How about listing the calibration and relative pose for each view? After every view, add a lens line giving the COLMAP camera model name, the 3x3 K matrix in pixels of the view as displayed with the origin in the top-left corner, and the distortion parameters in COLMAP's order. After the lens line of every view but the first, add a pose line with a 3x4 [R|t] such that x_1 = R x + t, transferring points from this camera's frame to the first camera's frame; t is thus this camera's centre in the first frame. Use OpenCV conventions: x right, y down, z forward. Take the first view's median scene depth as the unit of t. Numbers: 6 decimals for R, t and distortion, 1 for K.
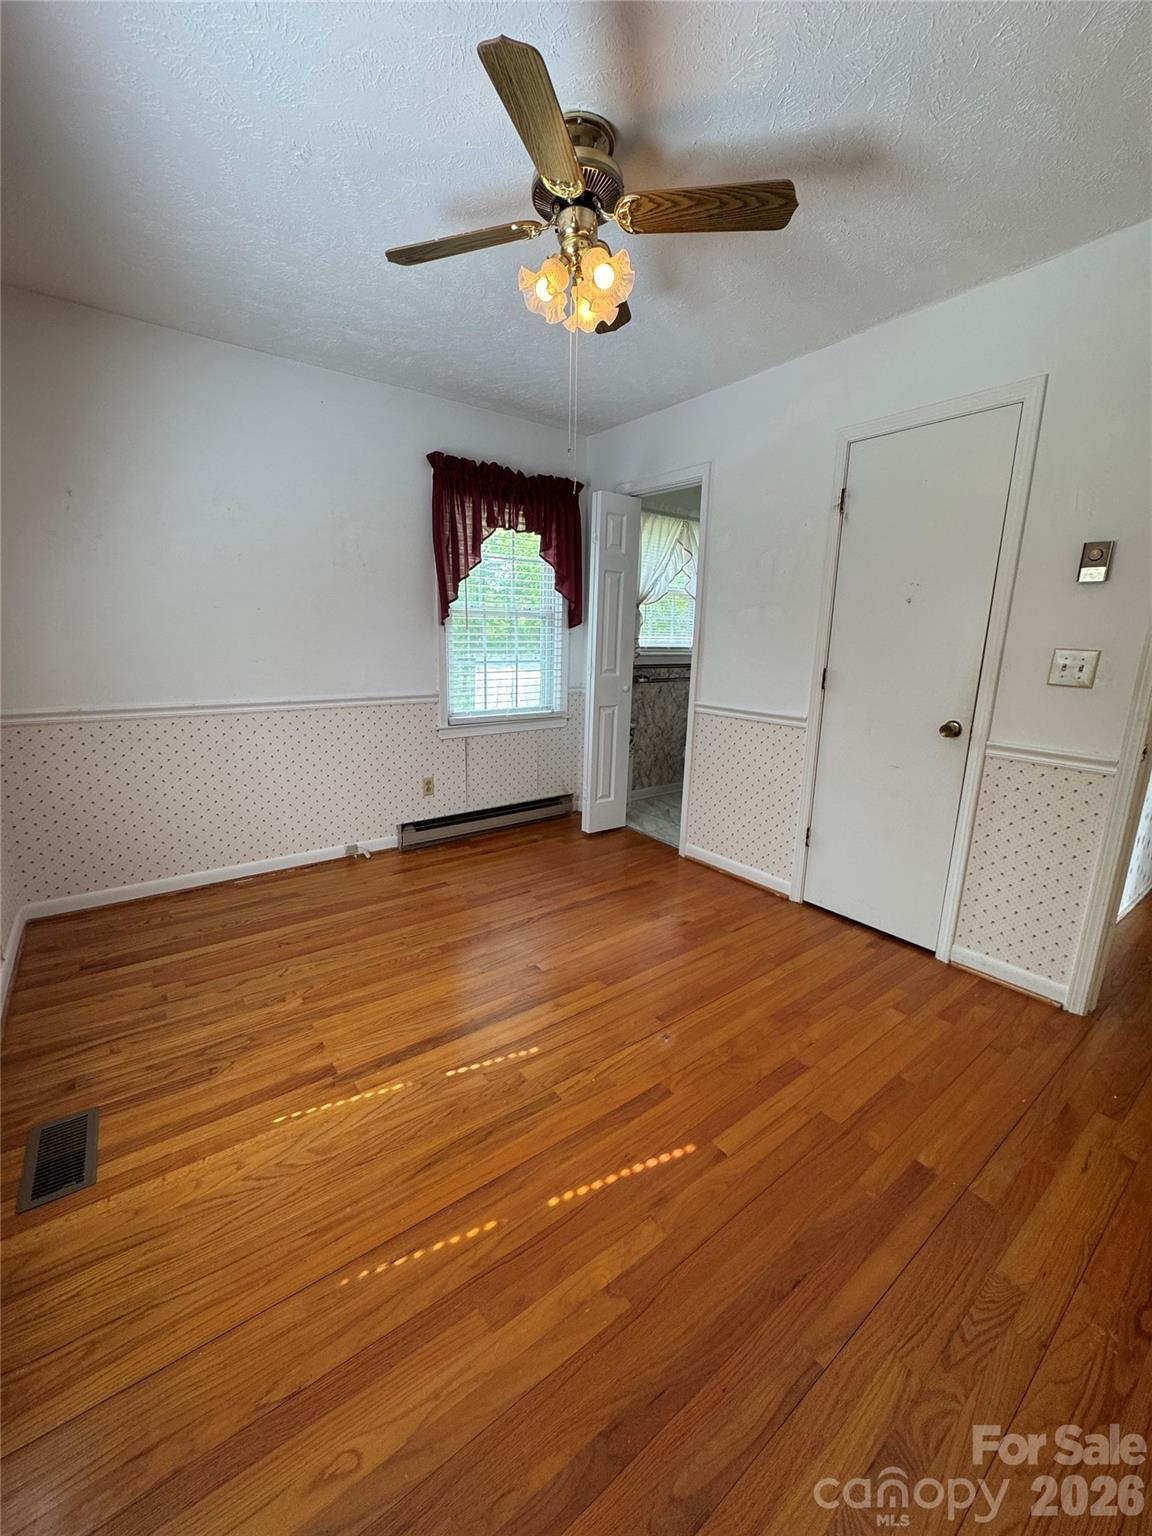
lens RADIAL K [[610.6, 0, 578.4], [0, 610.6, 767.6], [0, 0, 1]] dist [-0.001612, 0.000316]
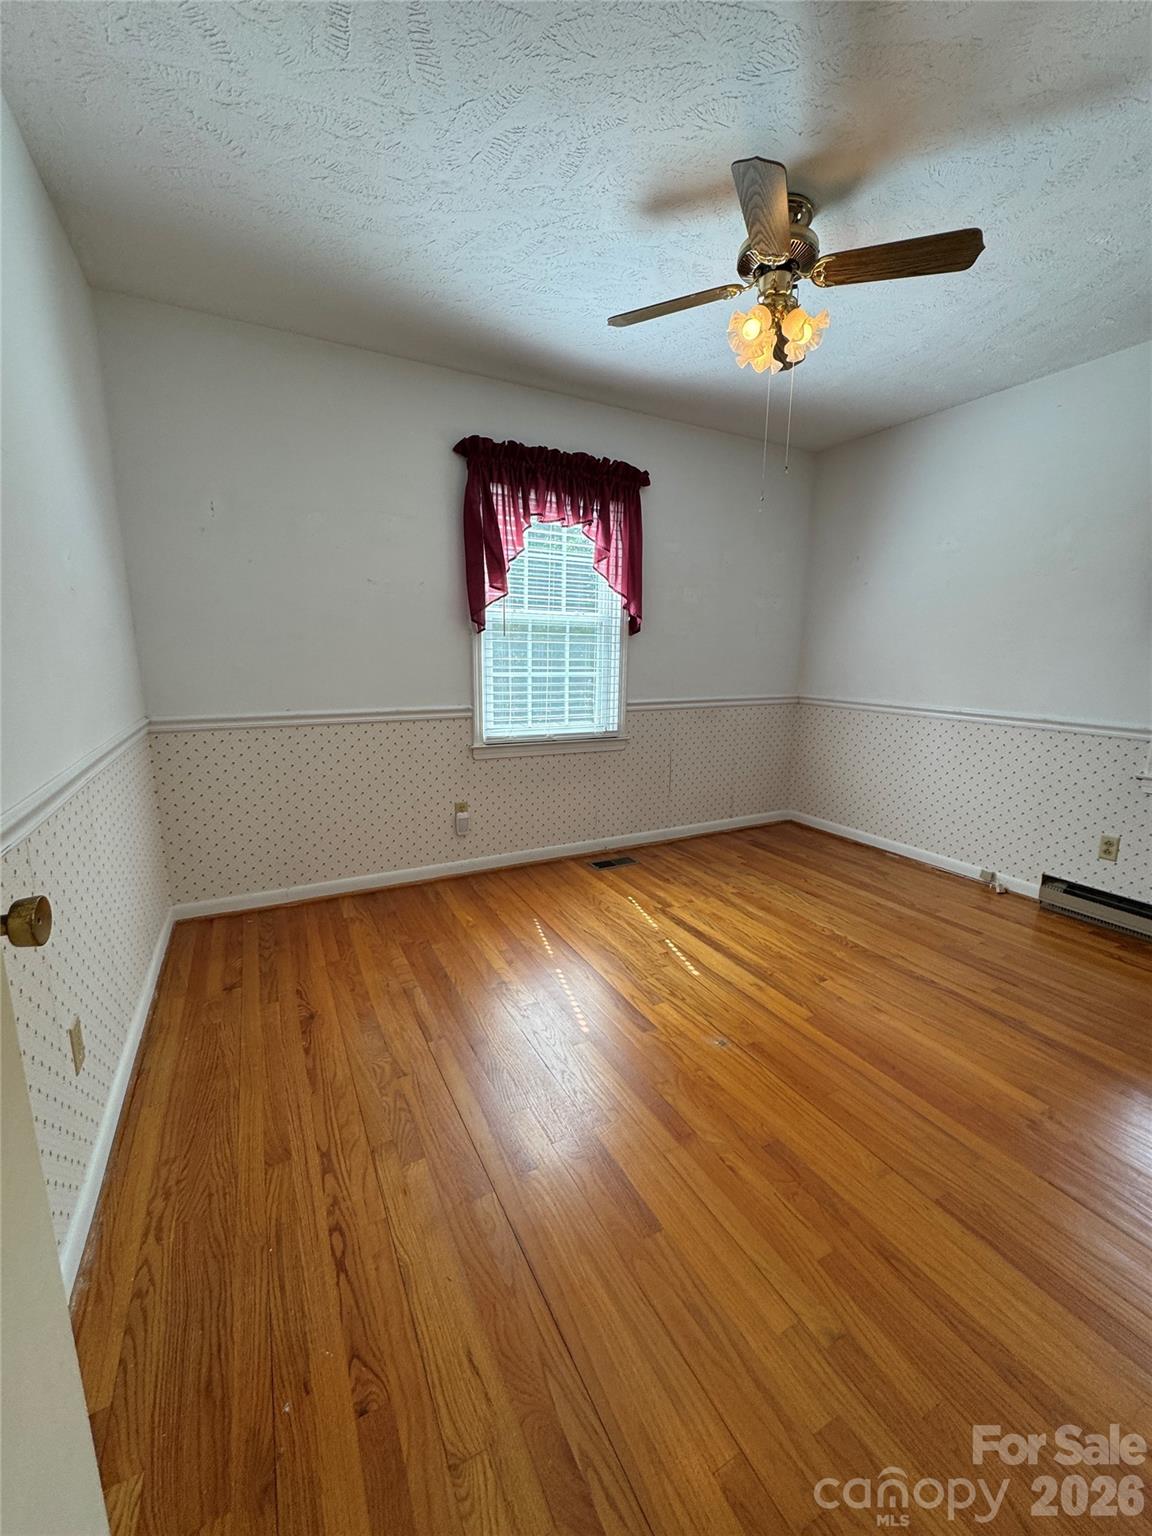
lens RADIAL K [[610.6, 0, 578.4], [0, 610.6, 767.6], [0, 0, 1]] dist [-0.001612, 0.000316]
pose [[-0.161104, 0.166571, -0.972779, 0.804545], [-0.230302, 0.952099, 0.201170, -0.090288], [0.959691, 0.256442, -0.115025, 0.598339]]
